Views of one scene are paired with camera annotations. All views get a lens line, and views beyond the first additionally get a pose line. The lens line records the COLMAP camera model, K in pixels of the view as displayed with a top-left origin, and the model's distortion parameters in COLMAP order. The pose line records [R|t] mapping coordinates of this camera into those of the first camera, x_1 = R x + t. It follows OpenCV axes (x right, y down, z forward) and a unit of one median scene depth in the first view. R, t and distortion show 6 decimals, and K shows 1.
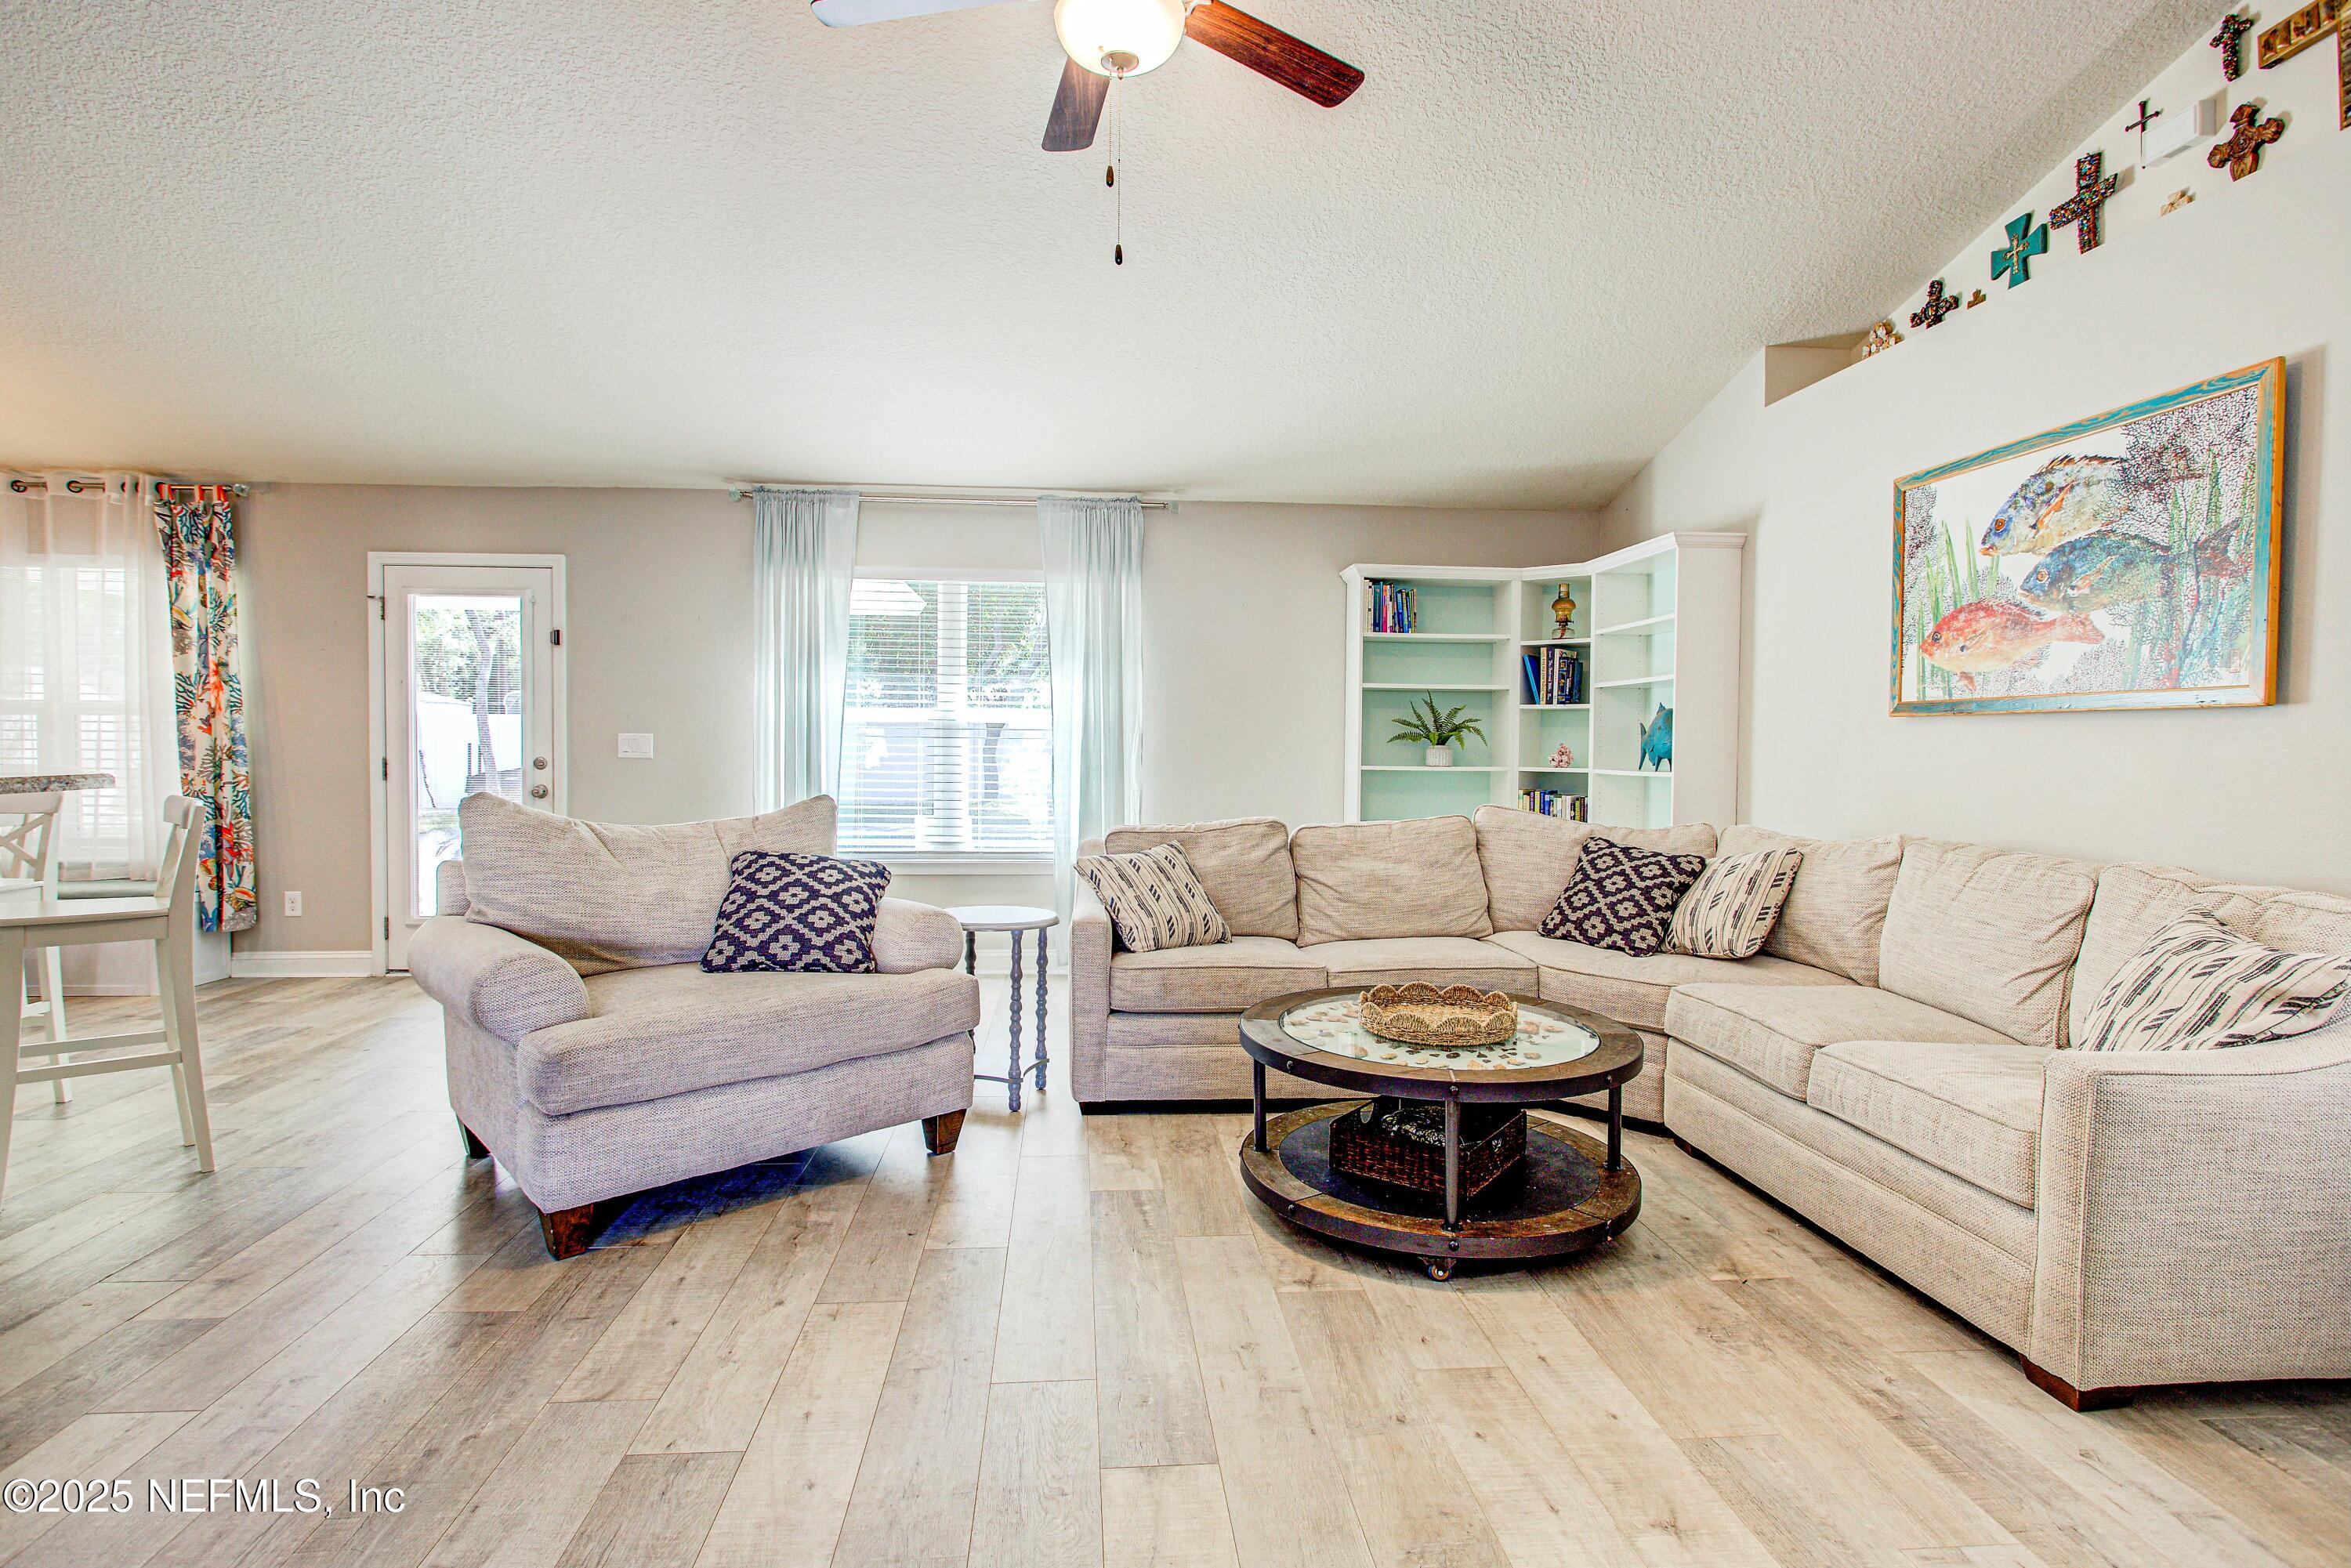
lens RADIAL K [[1200.7, 0, 1151.8], [0, 1200.7, 782.2], [0, 0, 1]] dist [-0.022927, 0.007632]
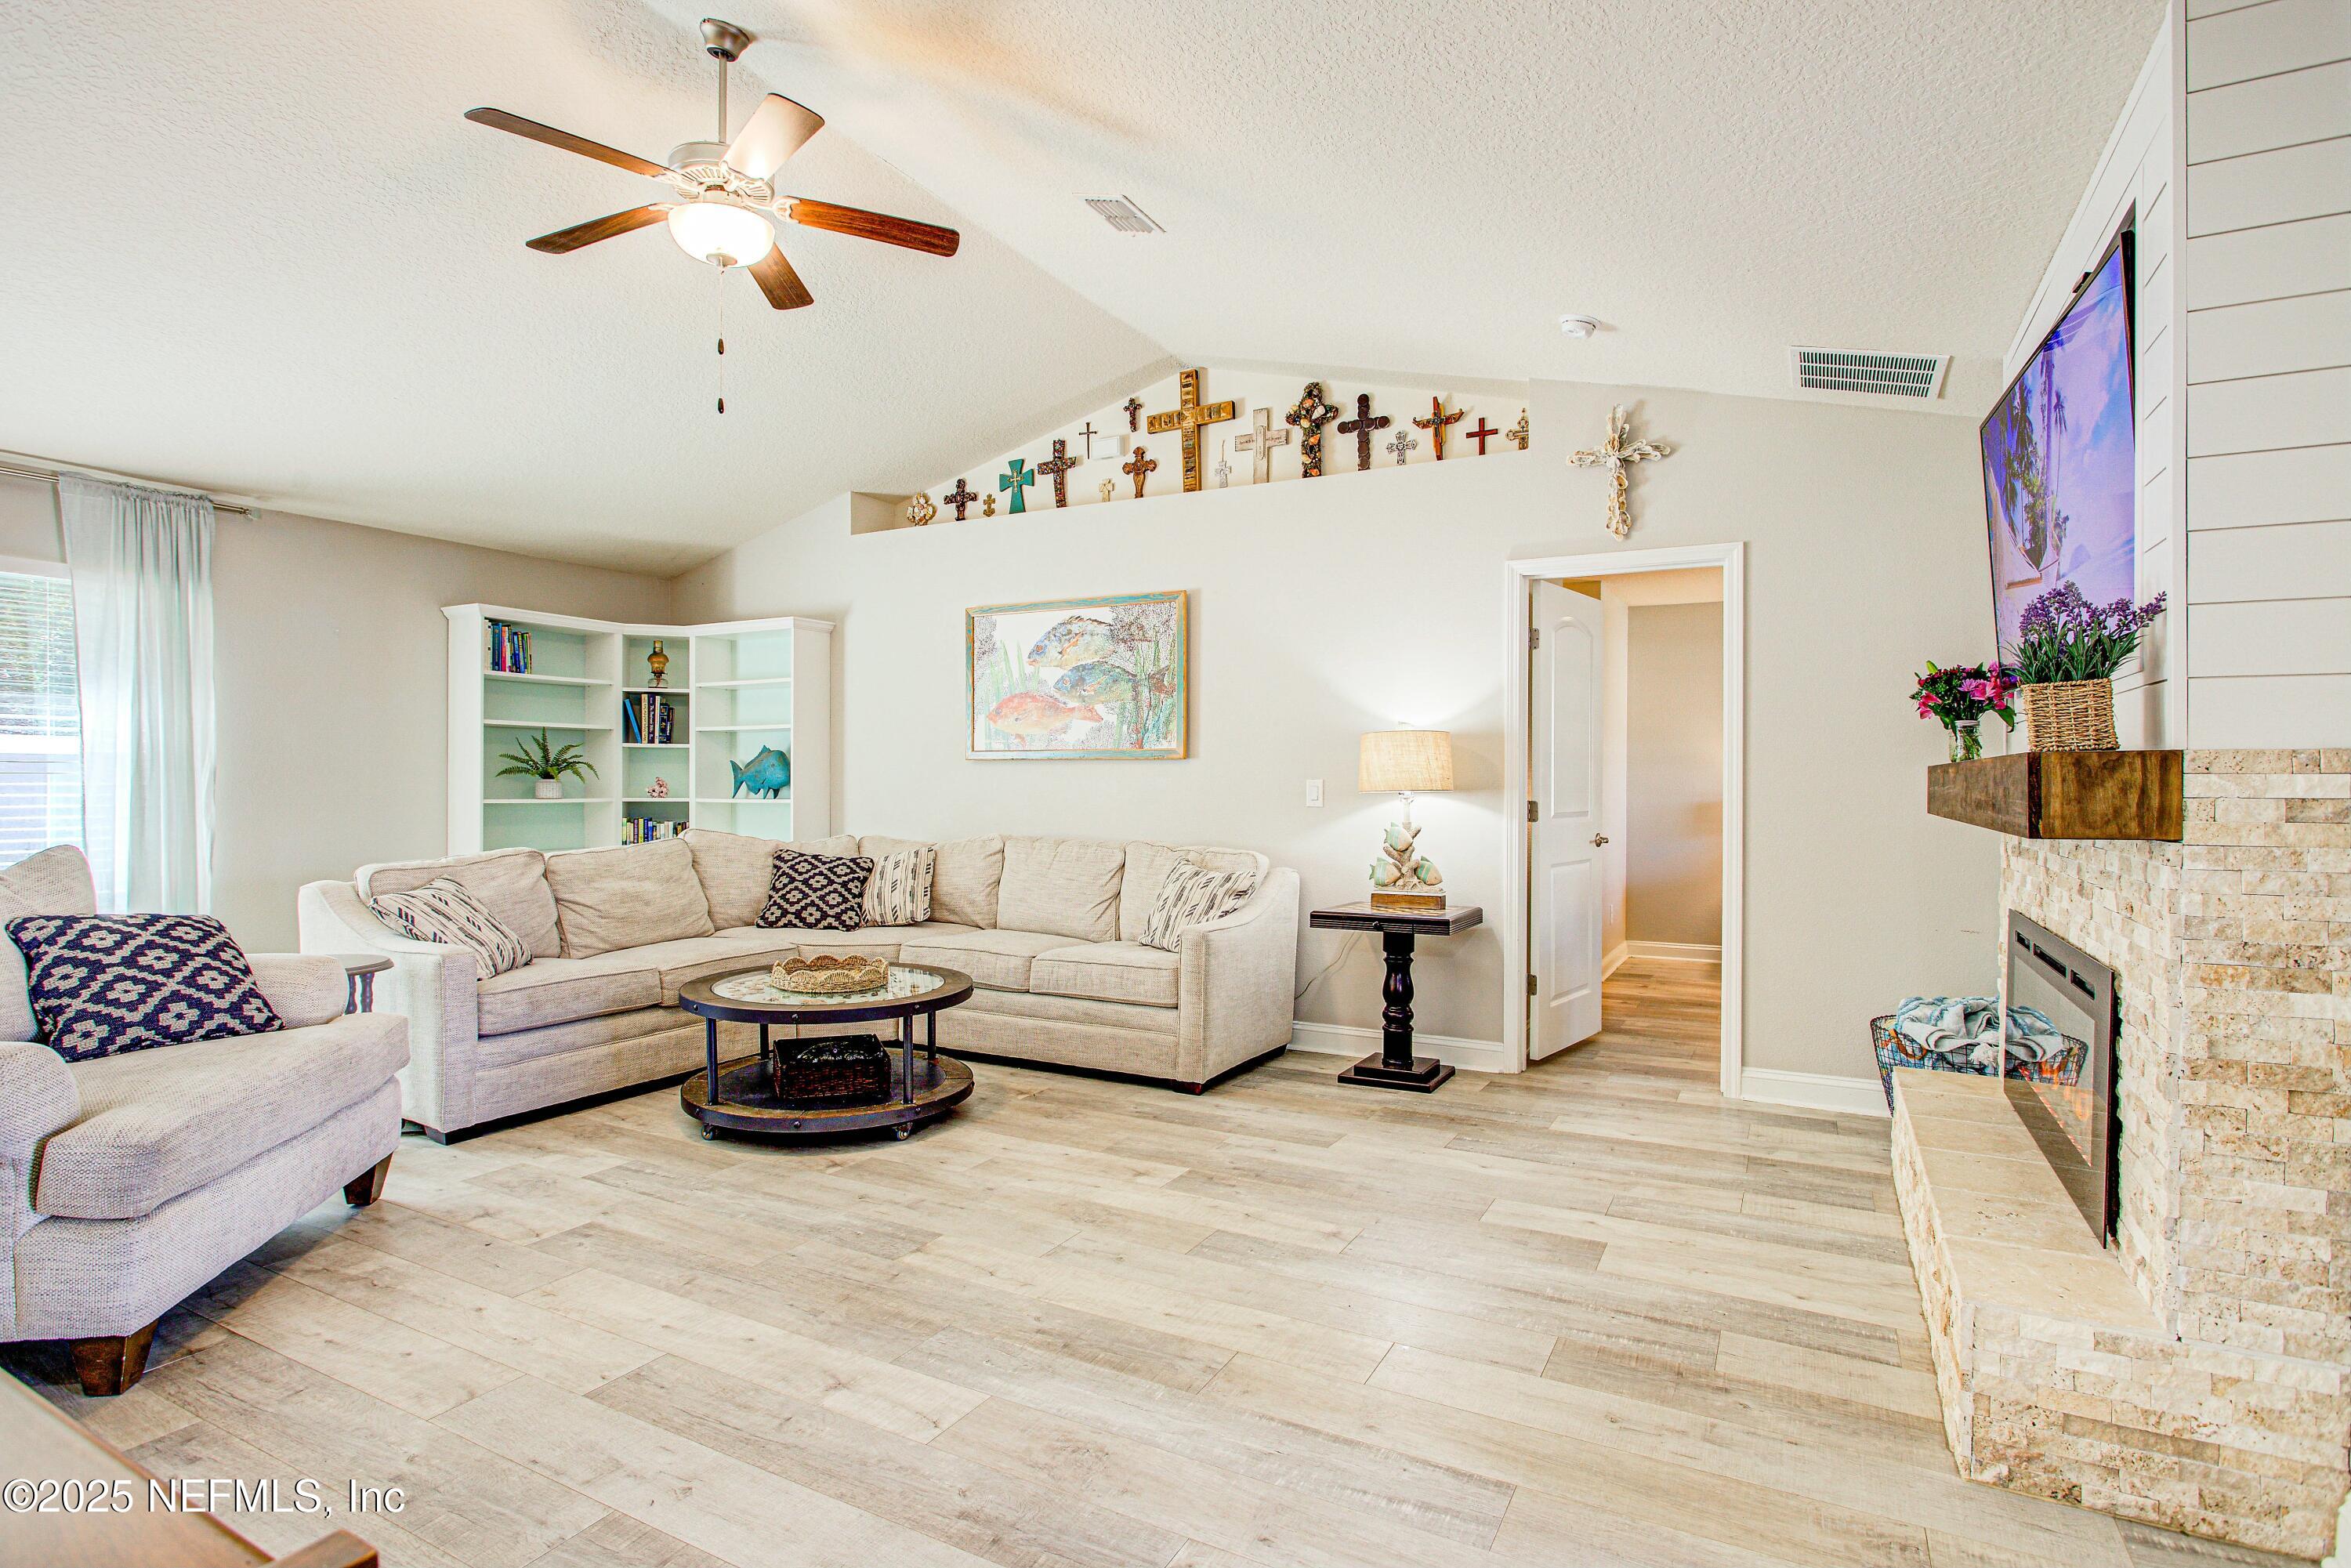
lens RADIAL K [[1200.7, 0, 1161.1], [0, 1200.7, 776.9], [0, 0, 1]] dist [-0.022927, 0.007632]
pose [[0.542975, -0.003131, 0.839743, -0.639043], [0.028205, 0.999497, -0.014511, -0.003398], [-0.839275, 0.031565, 0.542790, -0.072133]]
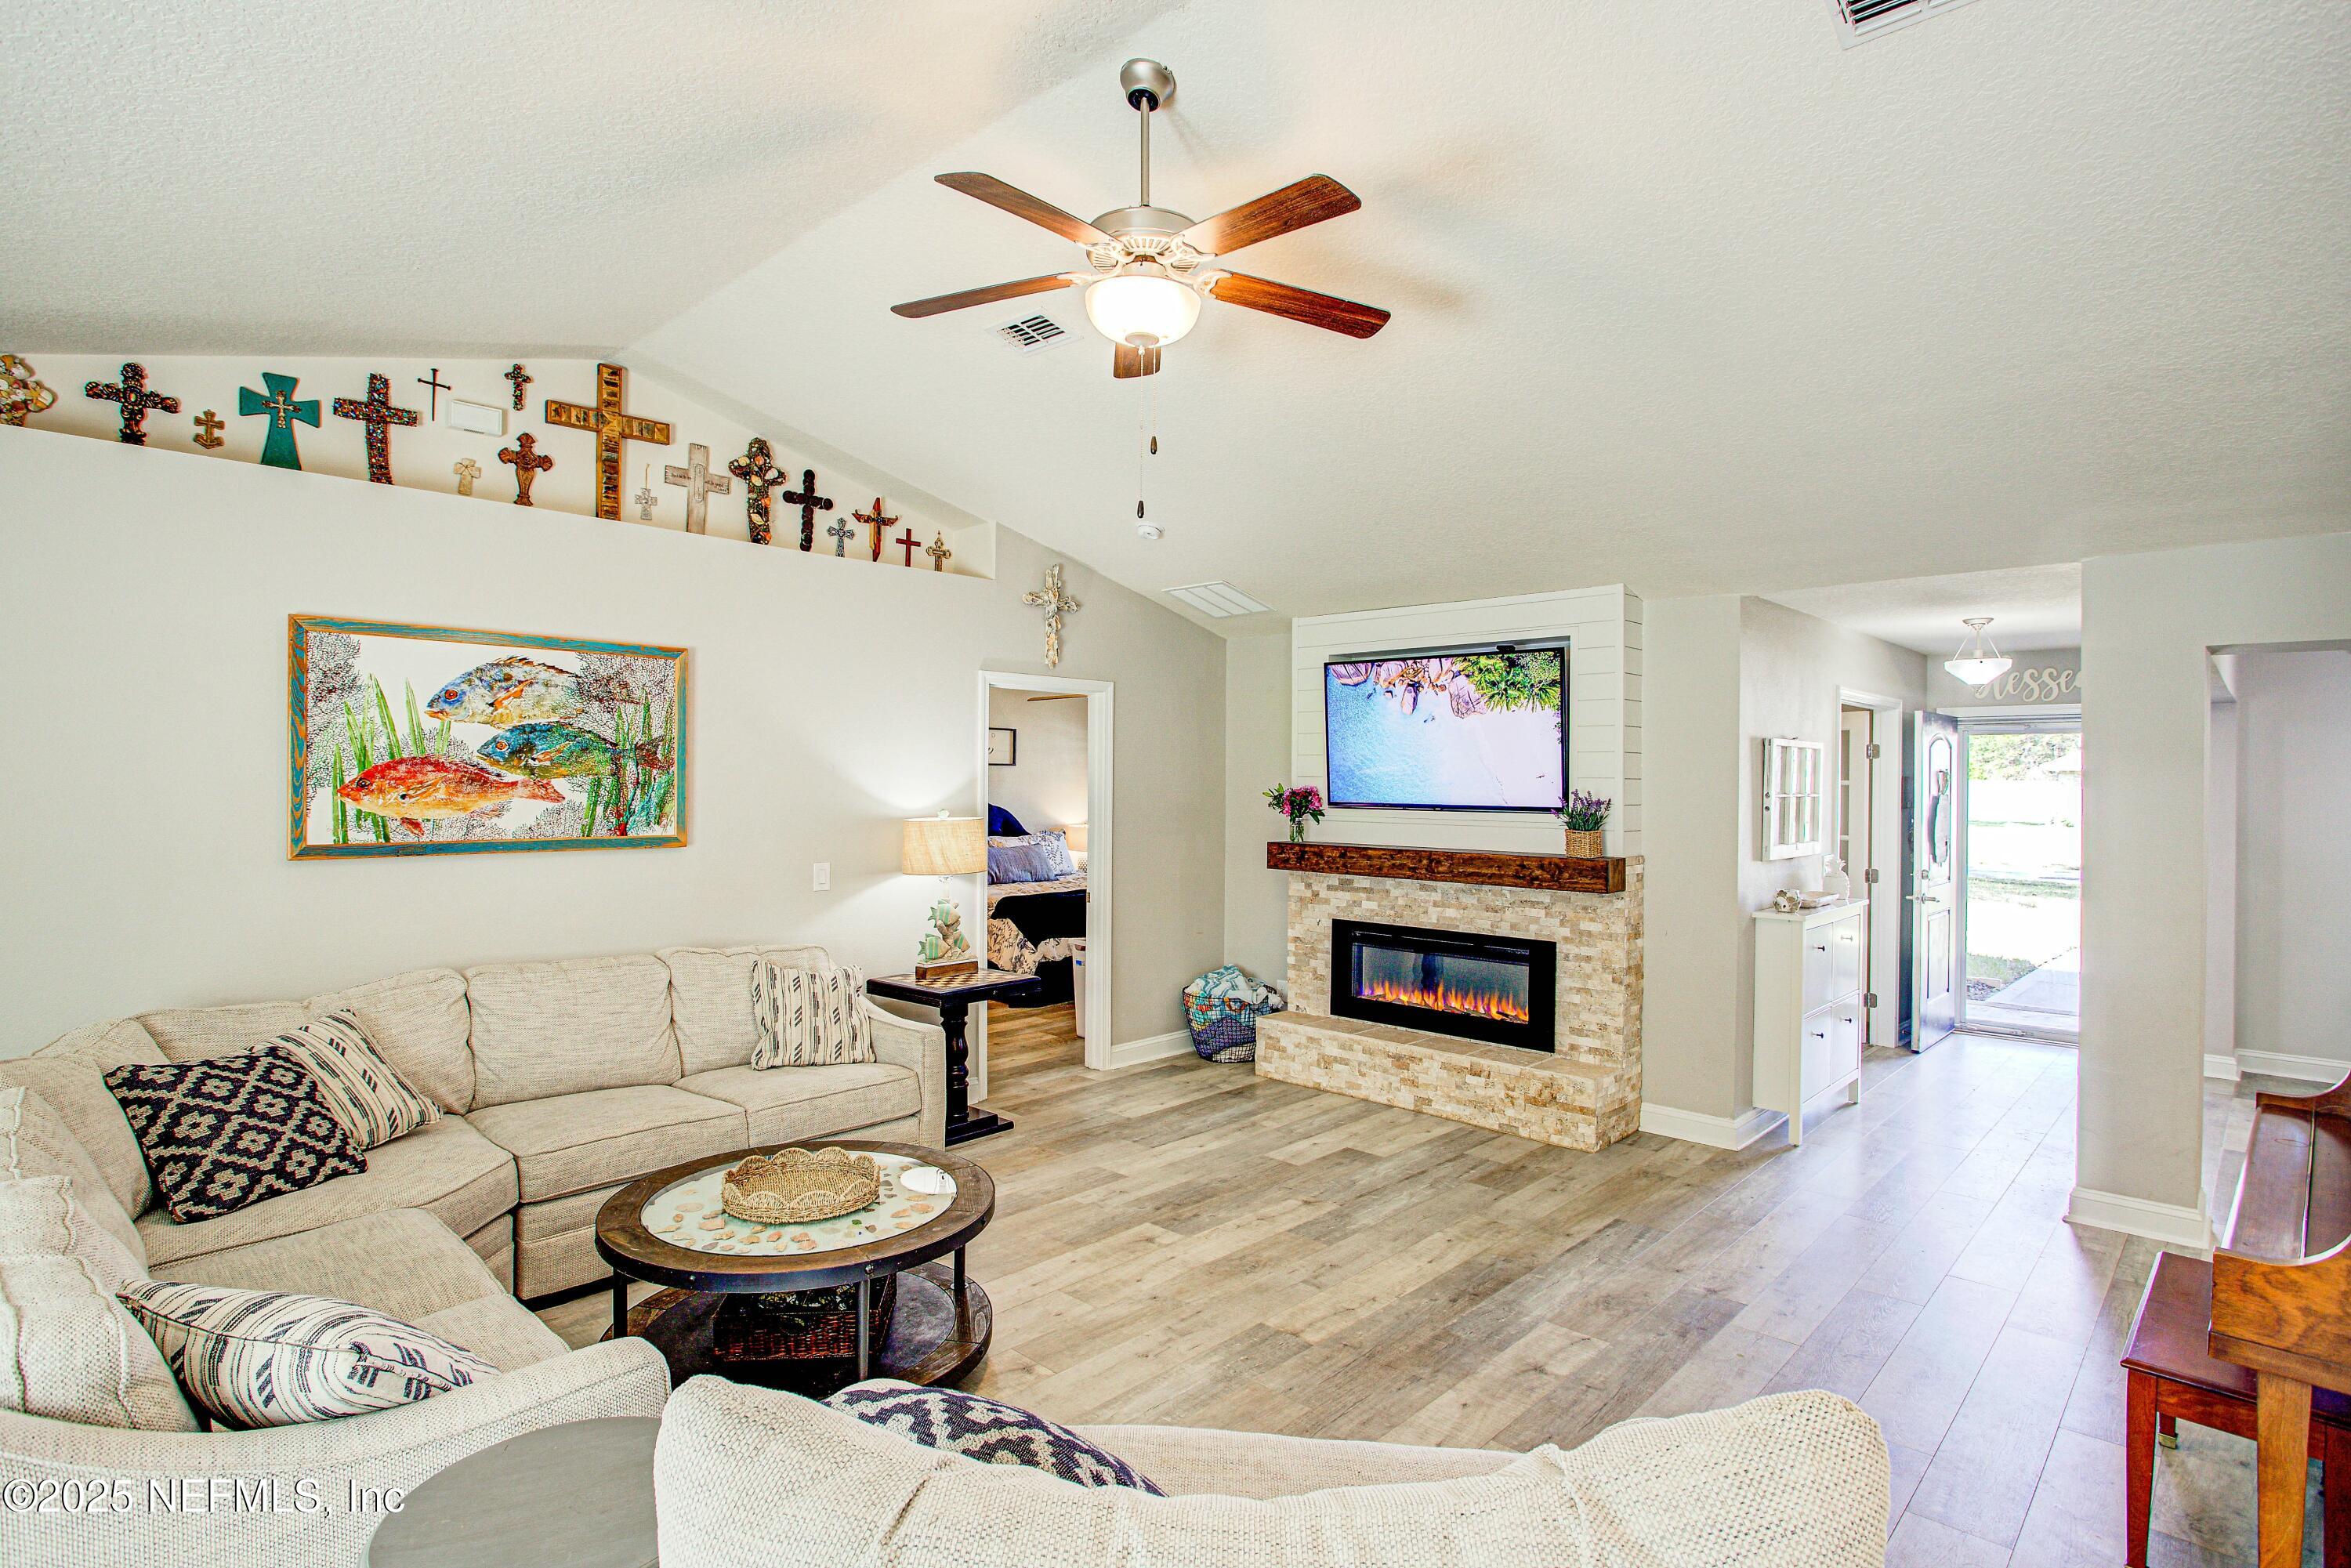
lens RADIAL K [[1200.7, 0, 1183.8], [0, 1200.7, 780.1], [0, 0, 1]] dist [-0.022927, 0.007632]
pose [[-0.683368, -0.014711, 0.729926, -0.651152], [0.010789, 0.999484, 0.030245, -0.161648], [-0.729995, 0.028544, -0.682856, 1.290004]]
